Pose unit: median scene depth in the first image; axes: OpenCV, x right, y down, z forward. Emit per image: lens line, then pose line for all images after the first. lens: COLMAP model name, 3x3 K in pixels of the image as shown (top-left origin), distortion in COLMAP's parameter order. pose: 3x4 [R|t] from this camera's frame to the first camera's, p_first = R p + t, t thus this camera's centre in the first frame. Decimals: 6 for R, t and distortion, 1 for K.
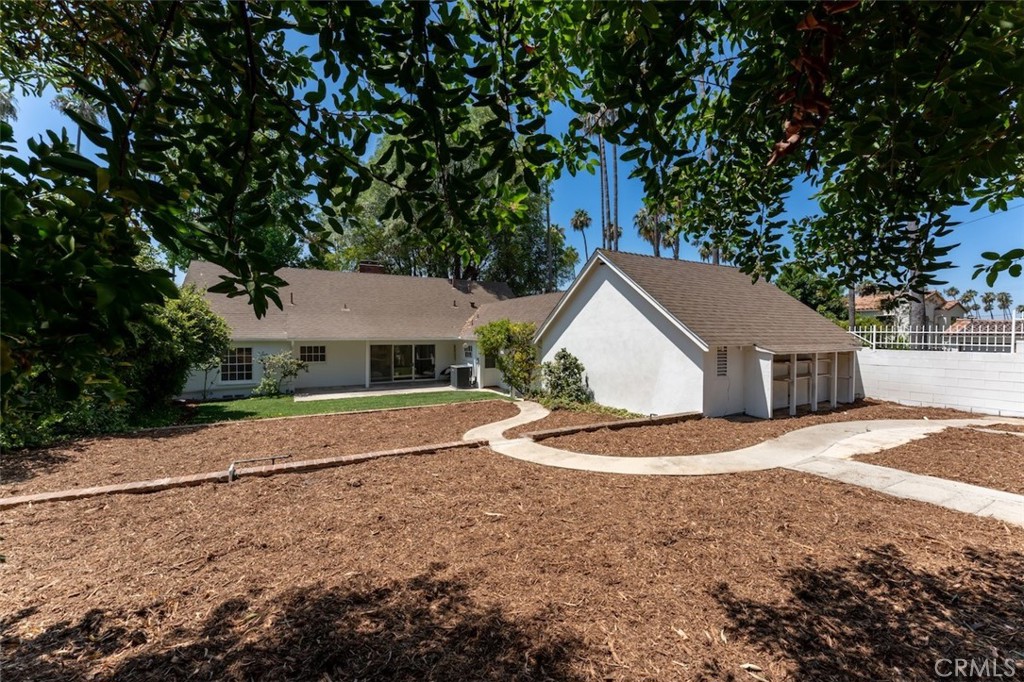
lens RADIAL K [[404.3, 0, 512.0], [0, 404.3, 341.0], [0, 0, 1]] dist [0.000394, -0.000300]
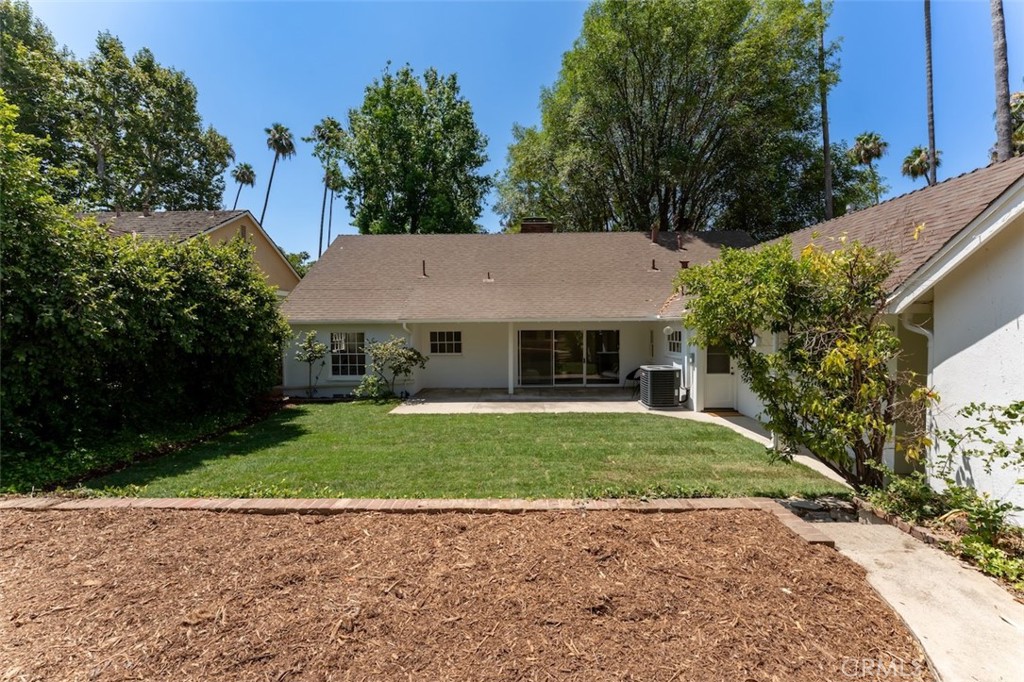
lens RADIAL K [[404.3, 0, 512.0], [0, 404.3, 341.0], [0, 0, 1]] dist [0.000394, -0.000300]
pose [[0.871795, 0.010431, -0.489760, -0.030537], [-0.000719, 0.999799, 0.020013, 0.014516], [0.489871, -0.017095, 0.871627, 0.411429]]
